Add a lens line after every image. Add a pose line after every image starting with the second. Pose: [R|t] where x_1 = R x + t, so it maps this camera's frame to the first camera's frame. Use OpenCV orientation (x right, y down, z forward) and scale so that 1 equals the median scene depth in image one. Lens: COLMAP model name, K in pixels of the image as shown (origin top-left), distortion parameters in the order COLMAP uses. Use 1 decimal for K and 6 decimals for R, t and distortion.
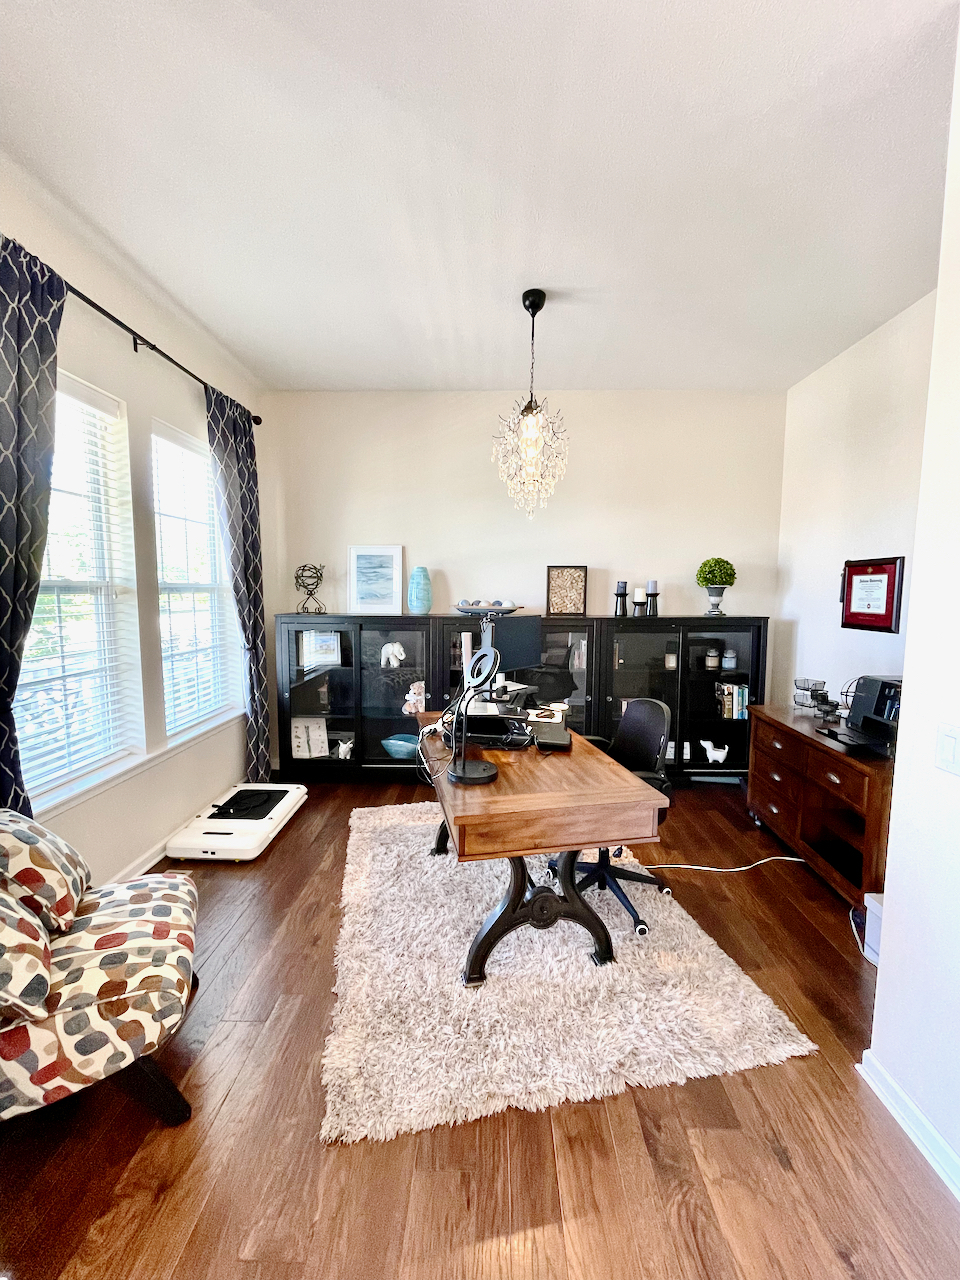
lens RADIAL K [[519.1, 0, 480.0], [0, 519.1, 640.0], [0, 0, 1]] dist [-0.003697, -0.000072]
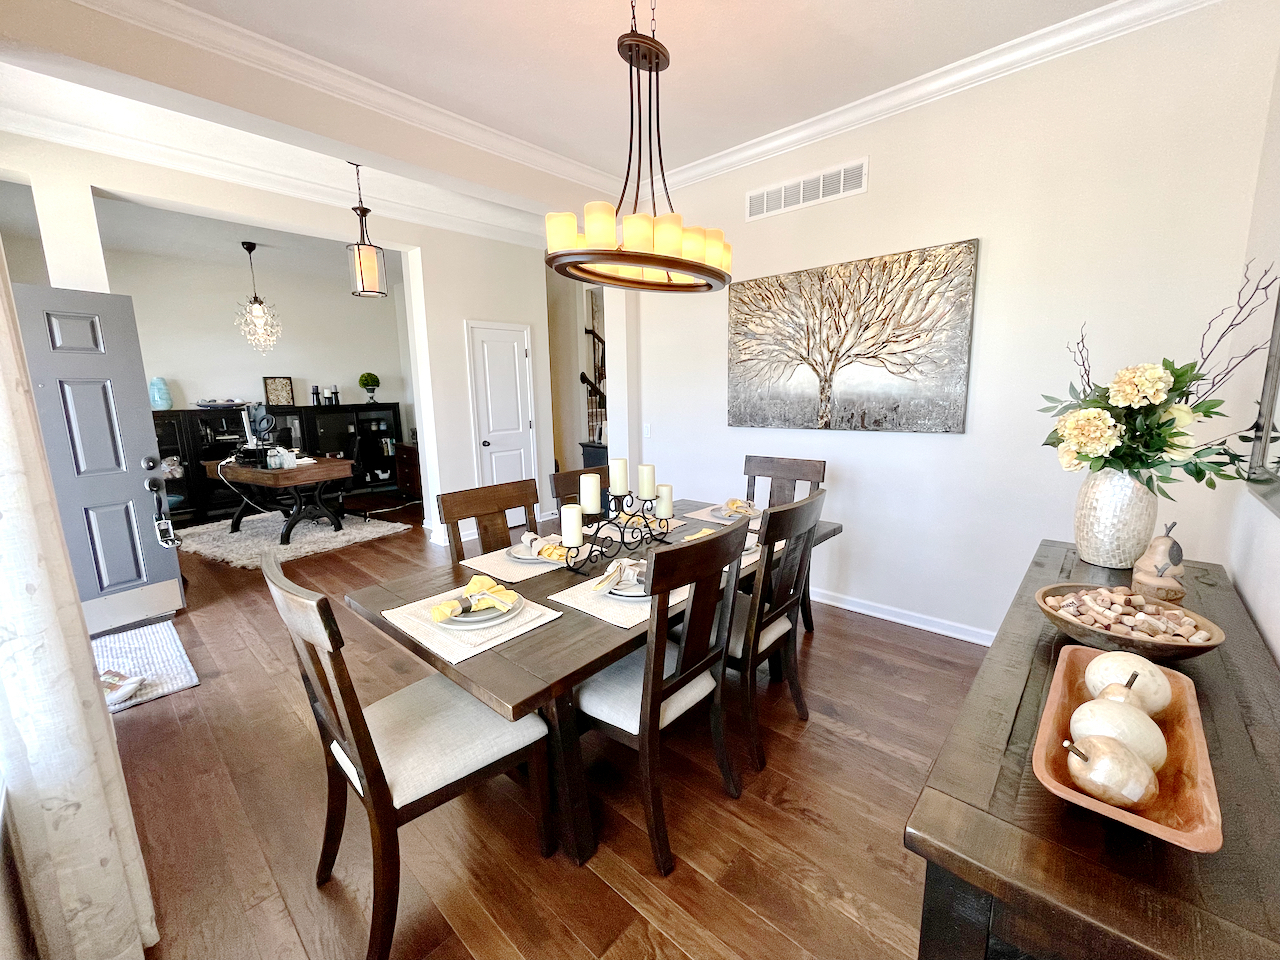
lens RADIAL K [[519.1, 0, 637.7], [0, 519.1, 478.3], [0, 0, 1]] dist [-0.003697, -0.000072]
pose [[0.660225, -0.146103, 0.736720, -0.351249], [0.092758, 0.989249, 0.113057, 0.102669], [-0.745318, -0.006306, 0.666679, -1.012582]]
